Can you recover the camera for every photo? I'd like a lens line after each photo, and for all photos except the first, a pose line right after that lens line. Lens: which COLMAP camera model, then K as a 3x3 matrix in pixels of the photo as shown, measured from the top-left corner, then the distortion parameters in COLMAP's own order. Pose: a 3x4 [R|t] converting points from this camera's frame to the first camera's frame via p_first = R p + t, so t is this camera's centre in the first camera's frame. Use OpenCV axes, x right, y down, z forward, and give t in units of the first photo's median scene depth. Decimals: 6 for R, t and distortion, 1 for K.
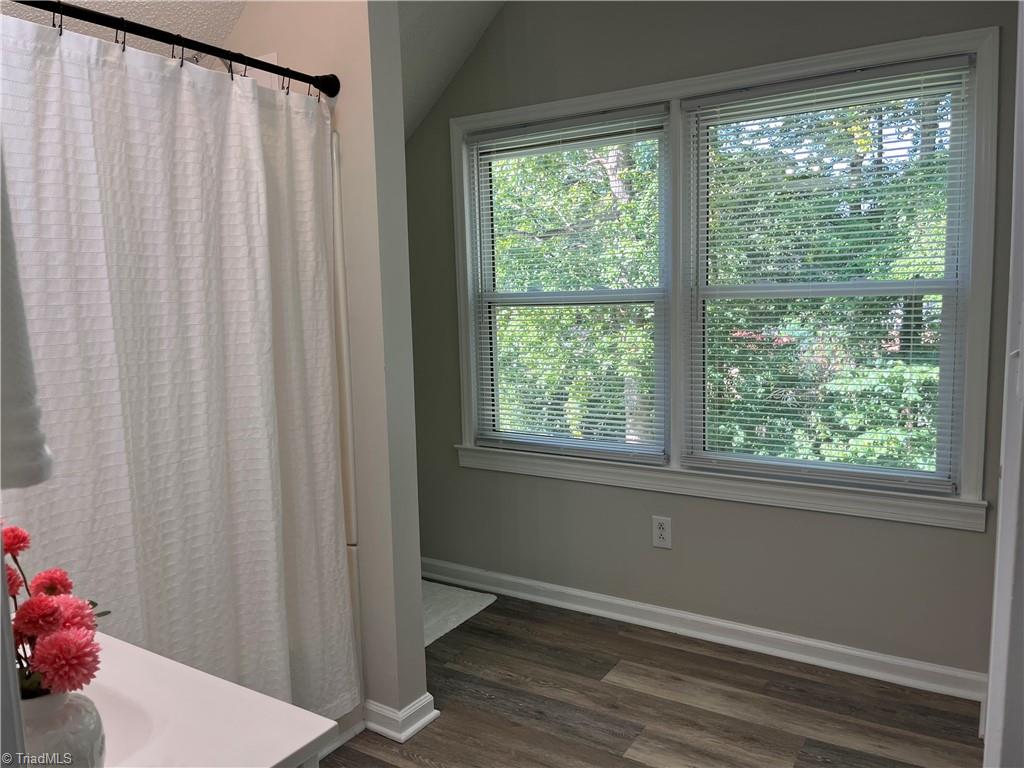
lens RADIAL K [[777.9, 0, 506.3], [0, 777.9, 386.3], [0, 0, 1]] dist [0.079969, -0.114105]
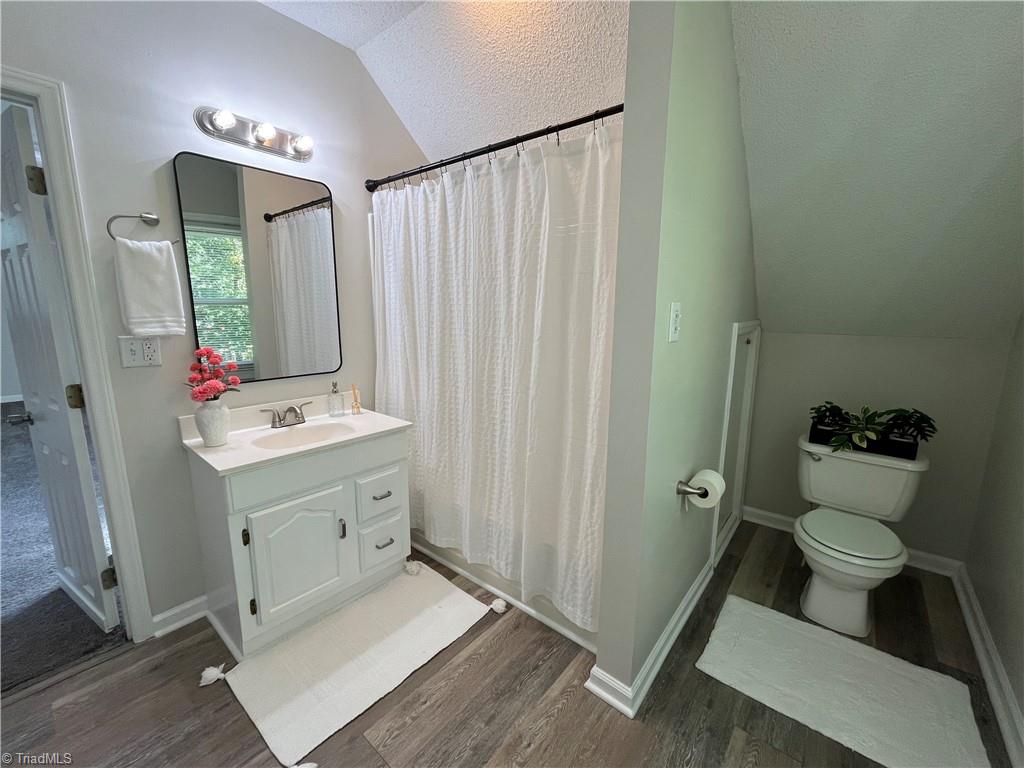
lens RADIAL K [[417.3, 0, 510.1], [0, 417.3, 384.8], [0, 0, 1]] dist [-0.002536, 0.000471]
pose [[-0.130564, 0.196533, -0.971765, 0.407650], [-0.121471, 0.969600, 0.212416, -0.104534], [0.983970, 0.145776, -0.102722, 0.909116]]
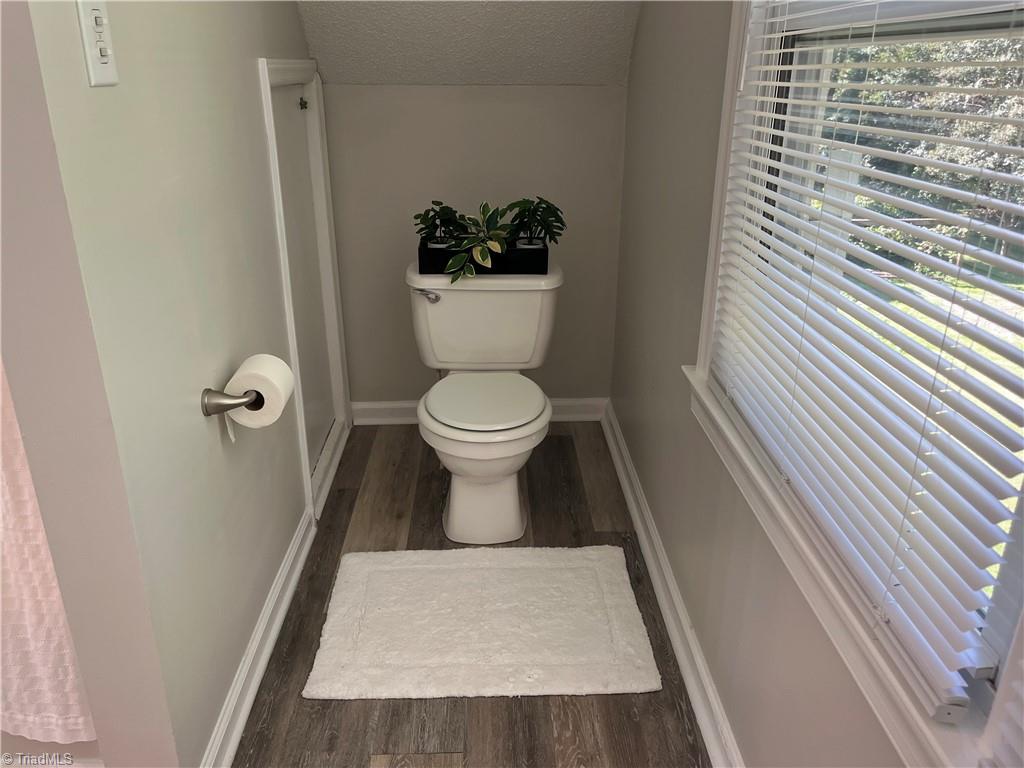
lens RADIAL K [[777.9, 0, 506.3], [0, 777.9, 386.3], [0, 0, 1]] dist [0.079969, -0.114105]
pose [[0.553424, 0.333198, -0.763348, 0.362040], [-0.112992, 0.938057, 0.327539, -0.080342], [0.825200, -0.095016, 0.556792, 0.980584]]
